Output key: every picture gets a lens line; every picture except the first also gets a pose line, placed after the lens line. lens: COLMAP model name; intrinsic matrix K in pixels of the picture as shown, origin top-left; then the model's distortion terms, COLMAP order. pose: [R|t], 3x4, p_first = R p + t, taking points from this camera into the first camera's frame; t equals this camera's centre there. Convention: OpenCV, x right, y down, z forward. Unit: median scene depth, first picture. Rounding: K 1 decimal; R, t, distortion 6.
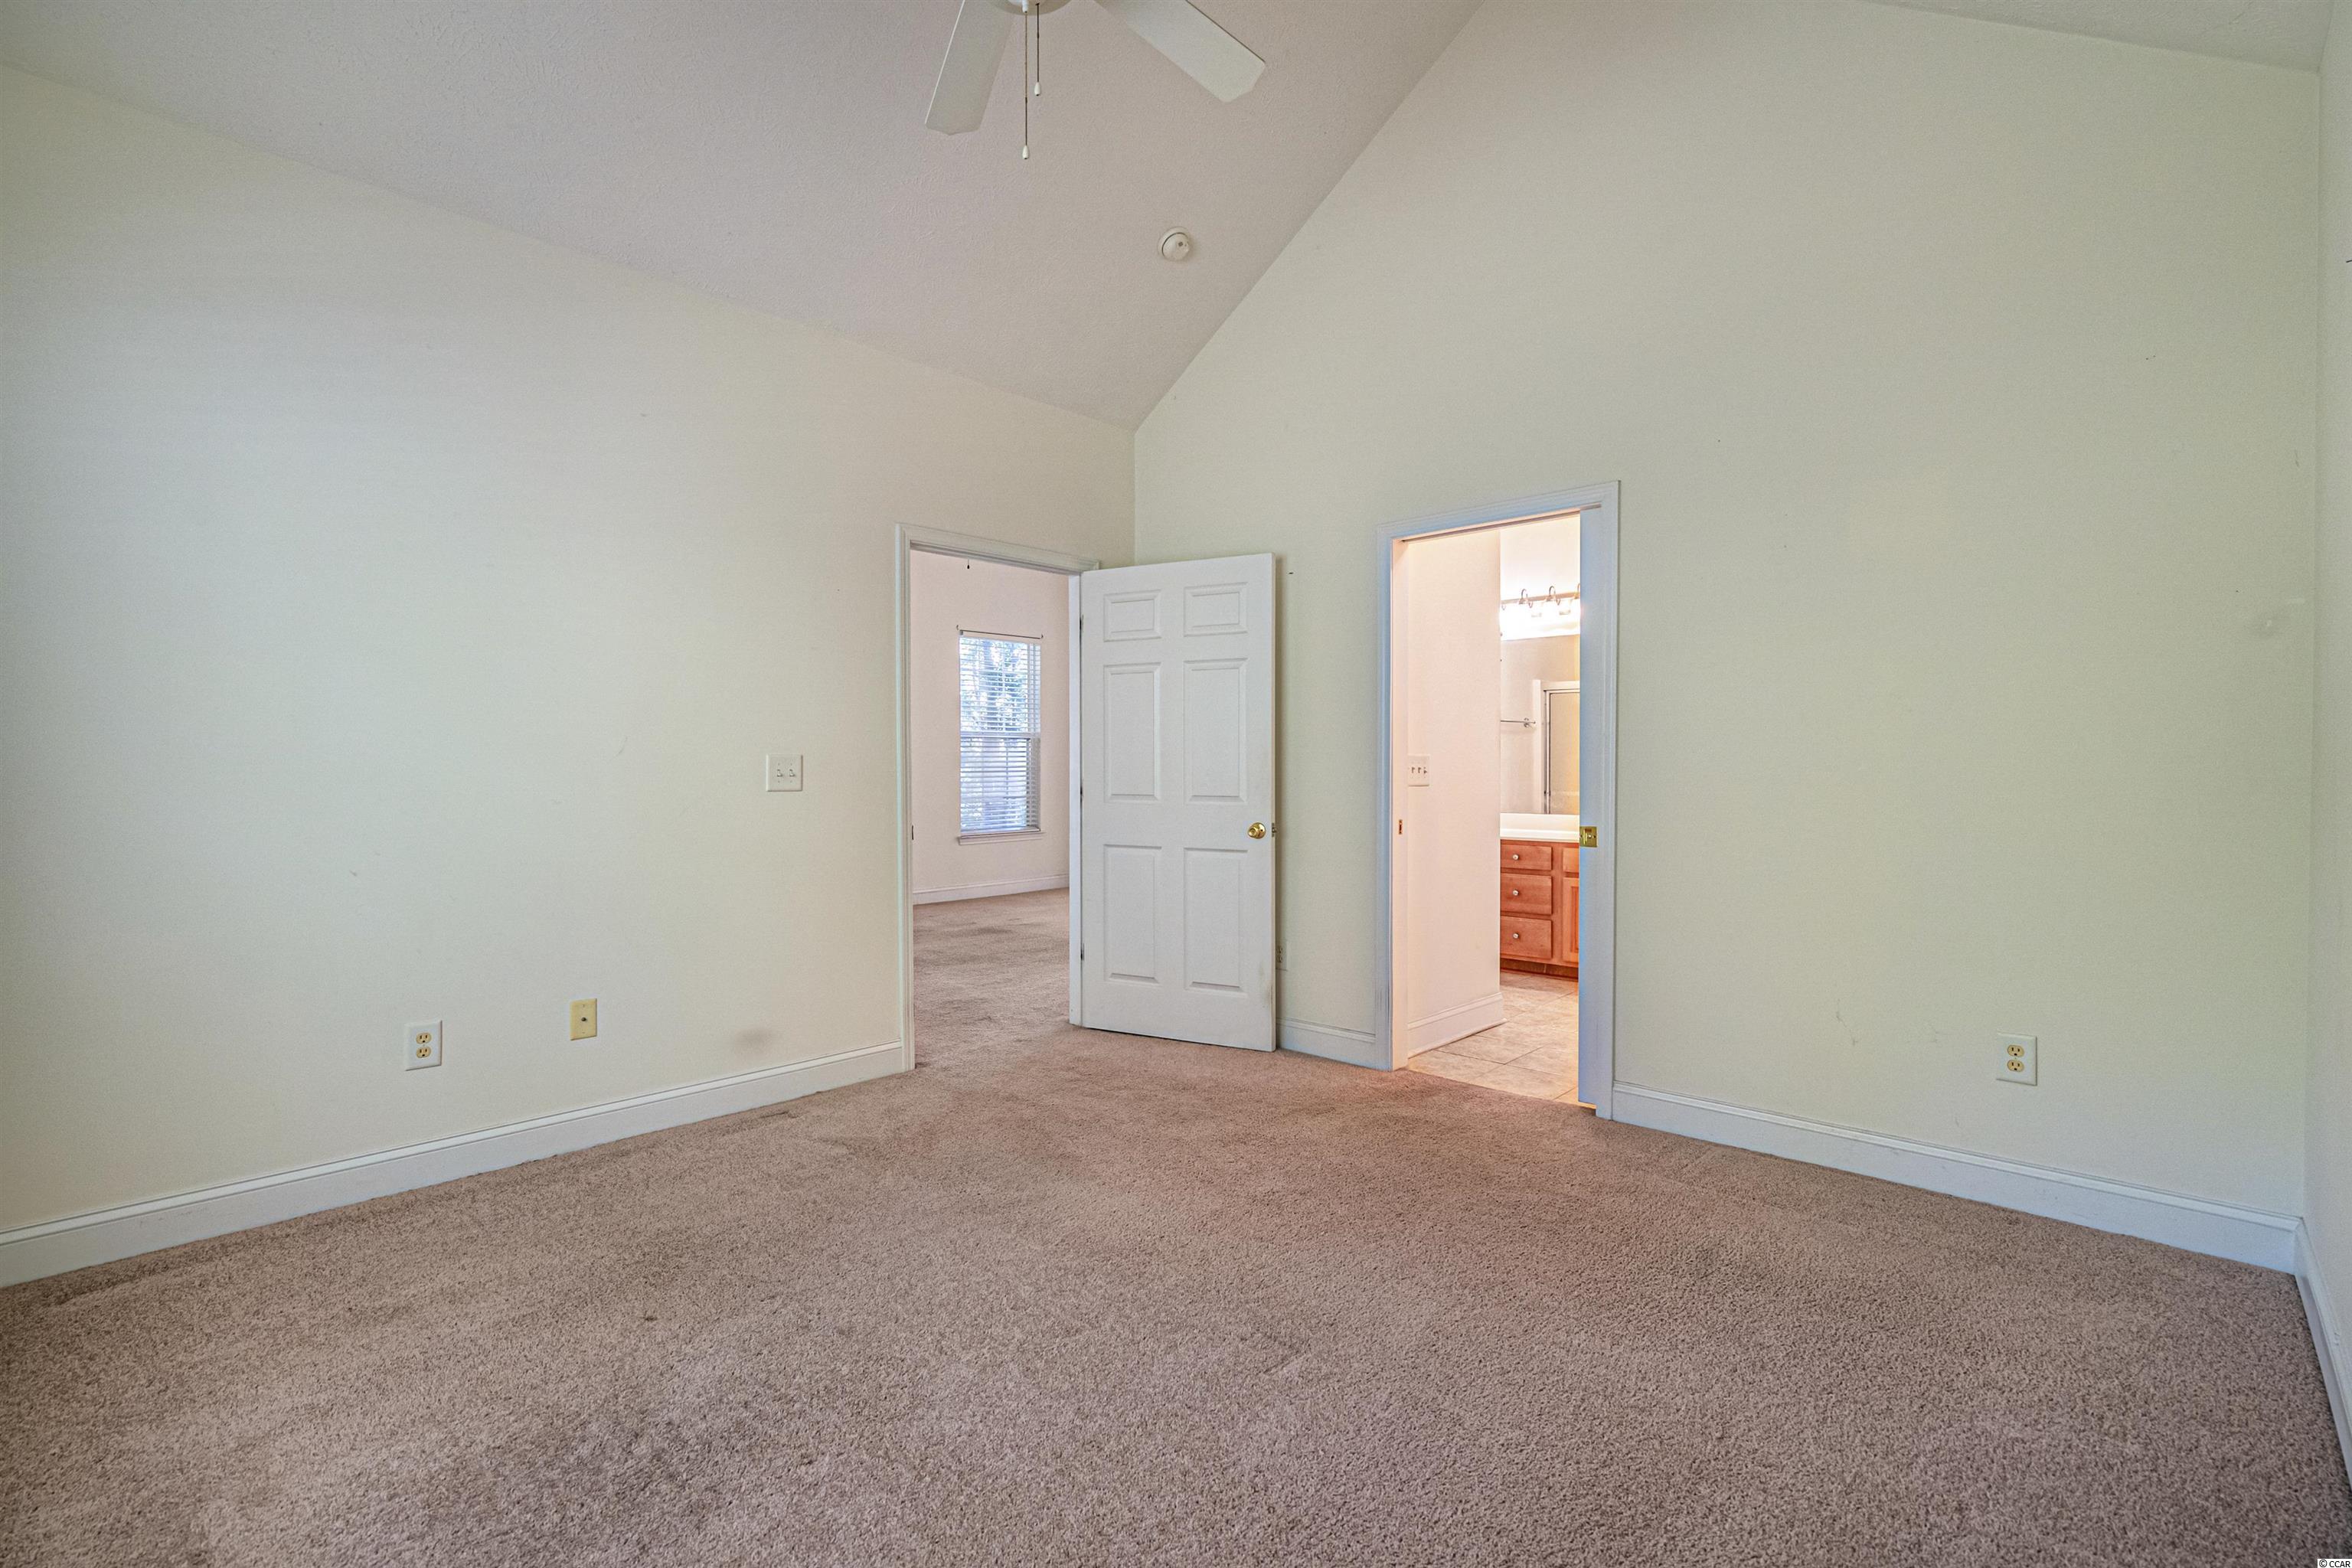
lens RADIAL K [[1077.1, 0, 1177.4], [0, 1077.1, 780.5], [0, 0, 1]] dist [-0.010064, 0.003514]
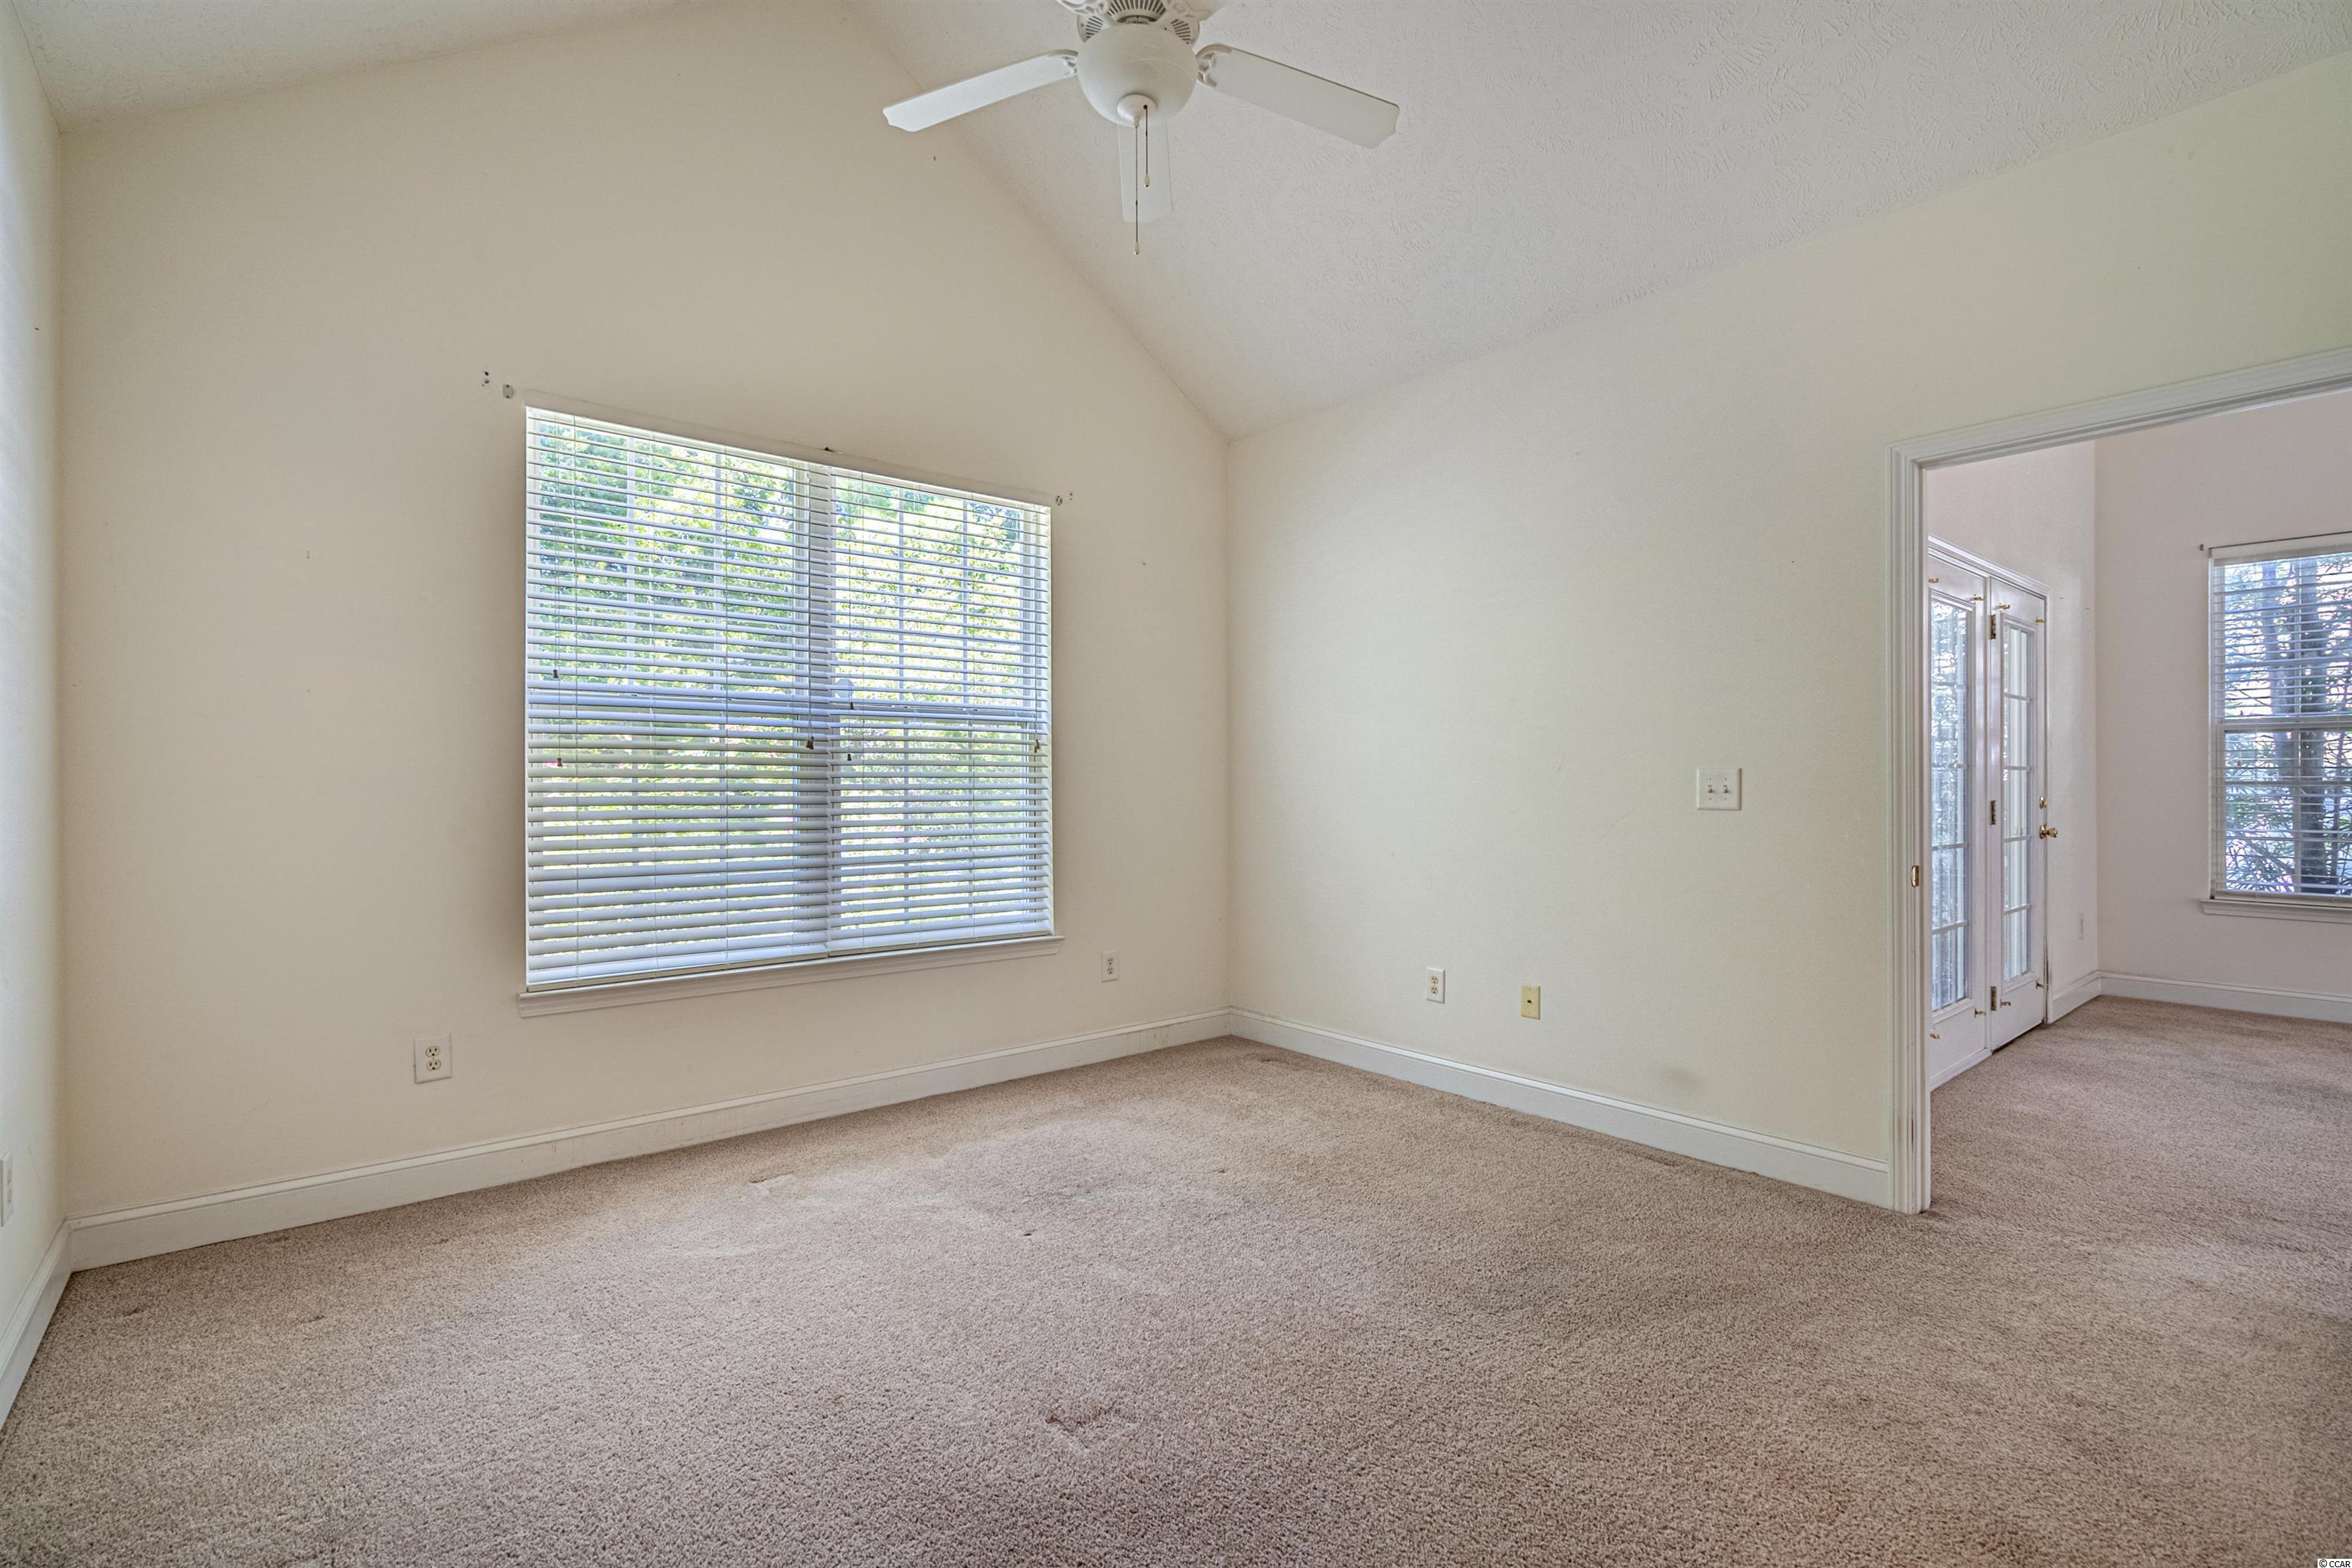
lens RADIAL K [[1077.1, 0, 1175.3], [0, 1077.1, 778.9], [0, 0, 1]] dist [-0.010064, 0.003514]
pose [[-0.142766, -0.003651, -0.989750, 0.218585], [-0.009922, 0.999948, -0.002258, -0.003544], [0.989707, 0.009498, -0.142795, 0.265352]]
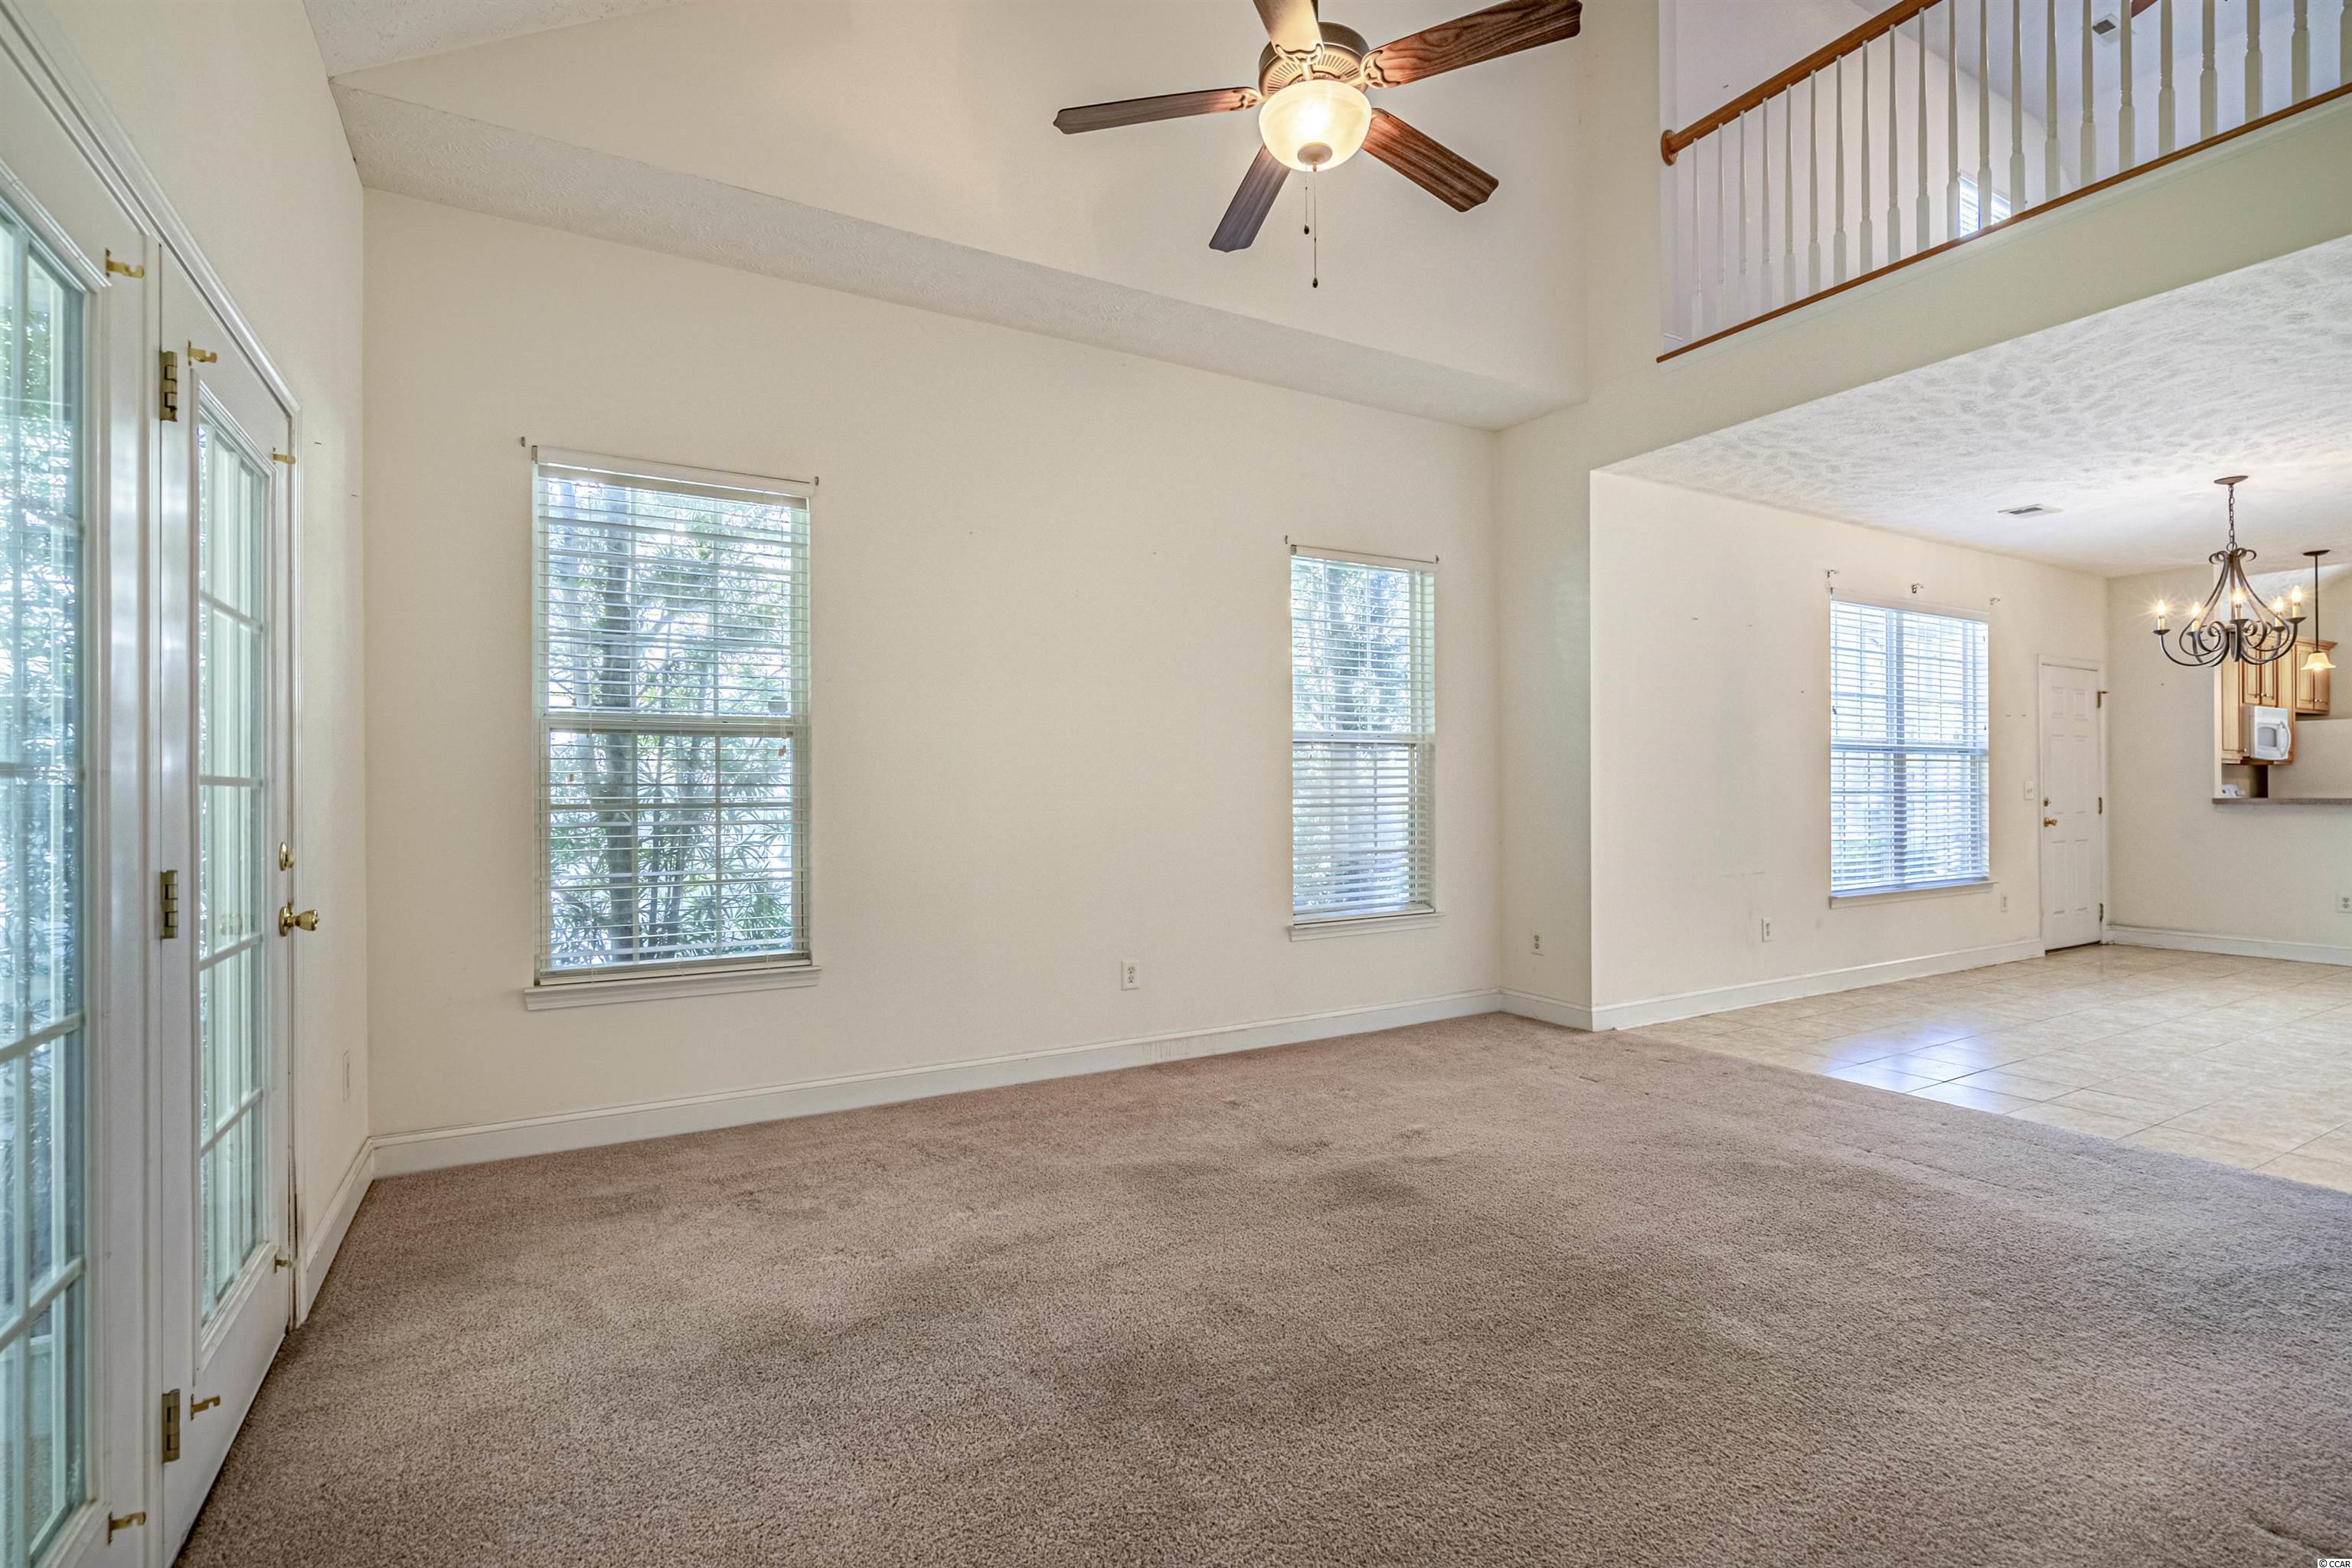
lens RADIAL K [[1077.1, 0, 1172.8], [0, 1077.1, 794.4], [0, 0, 1]] dist [-0.010064, 0.003514]
pose [[0.952500, -0.004349, -0.304508, -0.087720], [0.001674, 0.999958, -0.009045, -0.008800], [0.304535, 0.008106, 0.952467, 0.436305]]
